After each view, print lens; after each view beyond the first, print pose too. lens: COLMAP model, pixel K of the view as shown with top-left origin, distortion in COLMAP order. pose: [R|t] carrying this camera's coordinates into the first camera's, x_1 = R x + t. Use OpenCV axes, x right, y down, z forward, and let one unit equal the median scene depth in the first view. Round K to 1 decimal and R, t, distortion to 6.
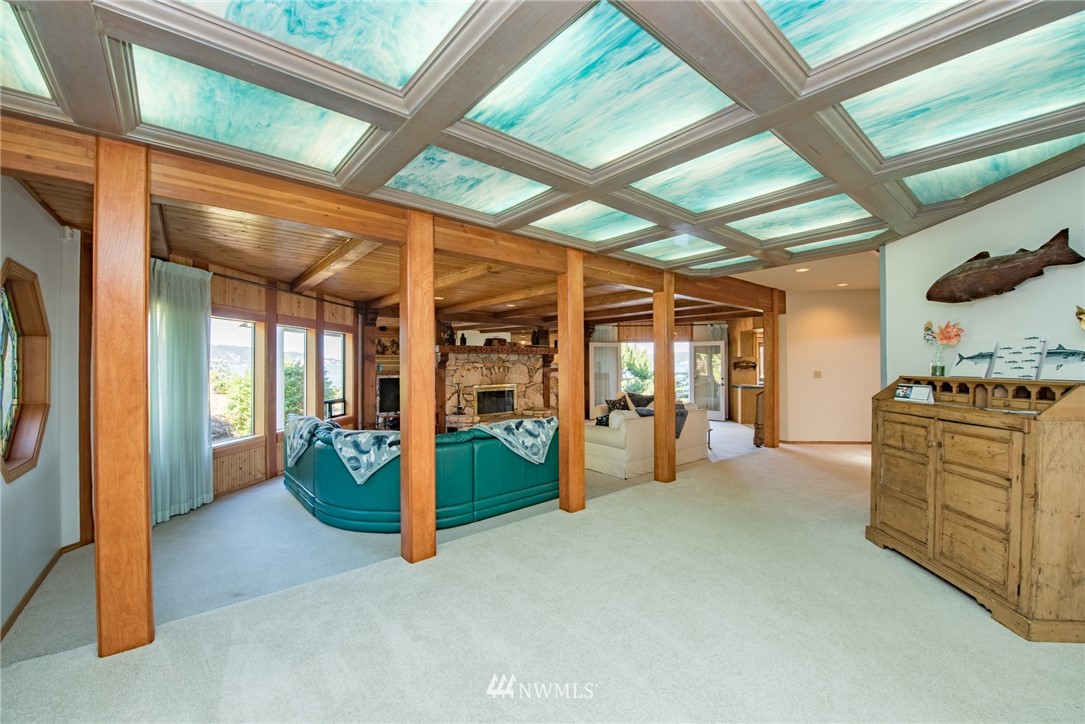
lens RADIAL K [[435.8, 0, 542.5], [0, 435.8, 362.0], [0, 0, 1]] dist [-0.000055, -0.000017]
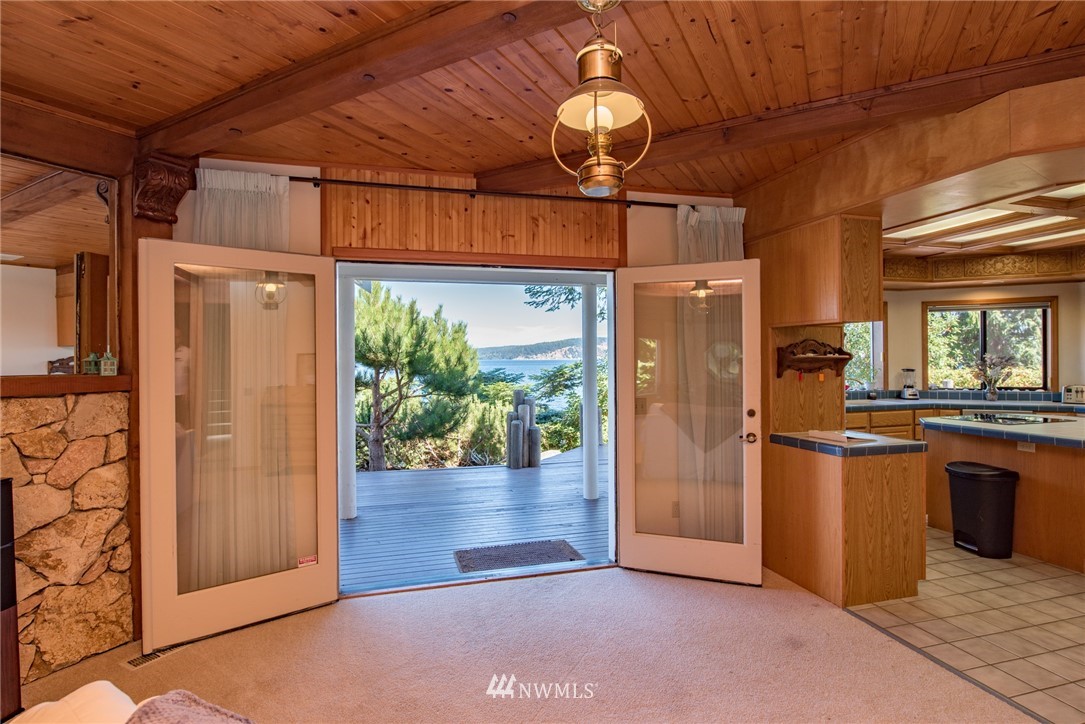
lens RADIAL K [[542.4, 0, 542.5], [0, 542.4, 362.0], [0, 0, 1]] dist [0.000178, -0.000006]
pose [[0.935509, -0.006896, 0.353235, 0.179078], [0.004363, 0.999959, 0.007966, 0.005859], [-0.353275, -0.005912, 0.935501, 0.695225]]
